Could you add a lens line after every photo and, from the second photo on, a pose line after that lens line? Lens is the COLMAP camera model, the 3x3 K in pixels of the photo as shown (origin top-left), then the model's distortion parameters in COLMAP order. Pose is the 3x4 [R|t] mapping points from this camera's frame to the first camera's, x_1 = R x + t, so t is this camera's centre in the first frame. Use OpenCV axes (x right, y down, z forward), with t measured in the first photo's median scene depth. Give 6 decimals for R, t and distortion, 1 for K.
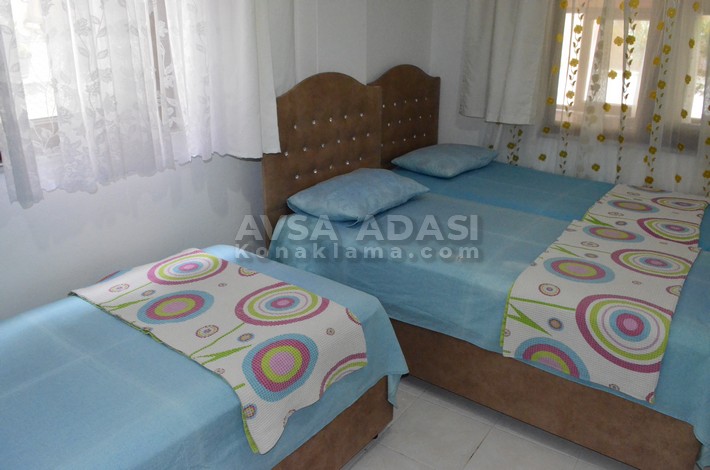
lens RADIAL K [[554.1, 0, 354.7], [0, 554.1, 235.8], [0, 0, 1]] dist [-0.091757, 0.019114]
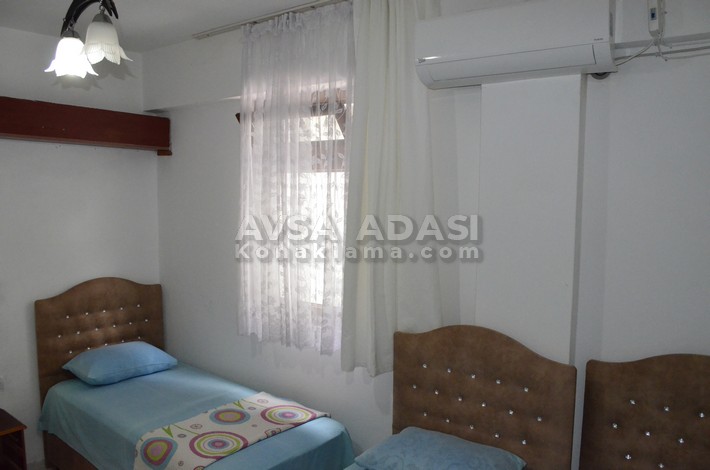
lens RADIAL K [[554.1, 0, 355.0], [0, 554.1, 238.9], [0, 0, 1]] dist [-0.091757, 0.019114]
pose [[-0.024762, 0.082438, -0.996289, 1.207142], [-0.360463, 0.928818, 0.085814, -0.616584], [0.932445, 0.361250, 0.006717, 1.055575]]
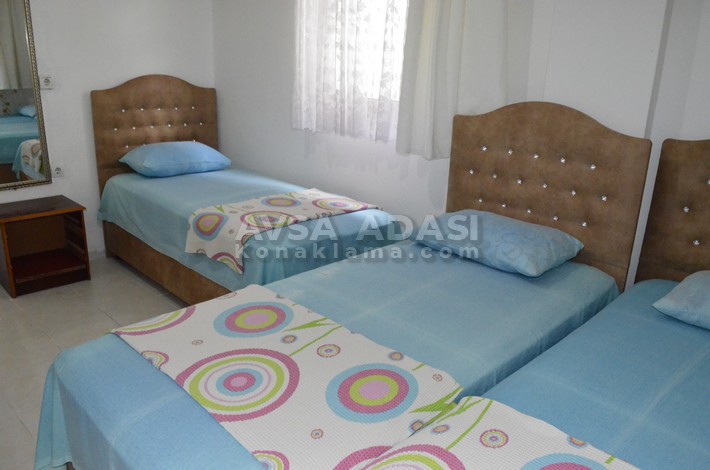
lens RADIAL K [[554.1, 0, 353.4], [0, 554.1, 237.8], [0, 0, 1]] dist [-0.091757, 0.019114]
pose [[-0.133108, 0.296463, -0.945723, 1.195575], [-0.386260, 0.863247, 0.324973, -0.386825], [0.912735, 0.408551, -0.000393, 1.146008]]
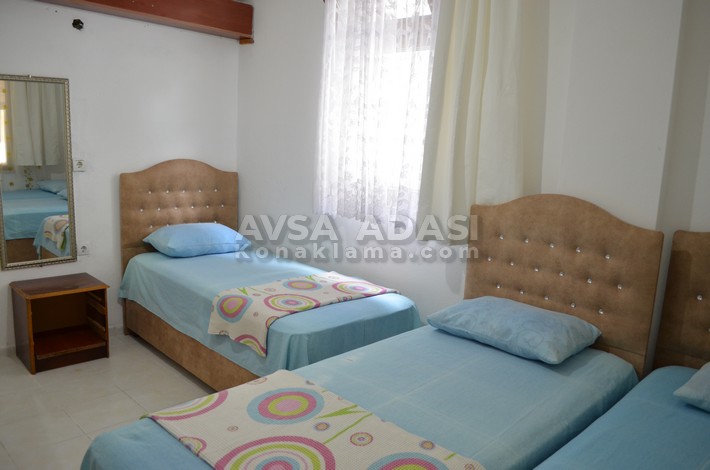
lens RADIAL K [[554.1, 0, 355.5], [0, 554.1, 234.0], [0, 0, 1]] dist [-0.091757, 0.019114]
pose [[-0.140319, 0.156797, -0.977612, 1.238298], [-0.395900, 0.896126, 0.200553, -0.402742], [0.907510, 0.415178, -0.063668, 1.098165]]
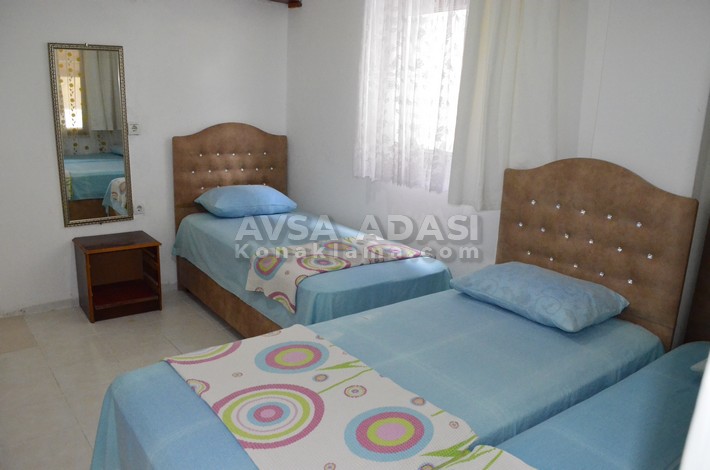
lens RADIAL K [[554.1, 0, 352.3], [0, 554.1, 238.9], [0, 0, 1]] dist [-0.091757, 0.019114]
pose [[-0.276228, 0.219789, -0.935623, 1.236393], [-0.378154, 0.870123, 0.316047, -0.442144], [0.883571, 0.441111, -0.157238, 1.204190]]
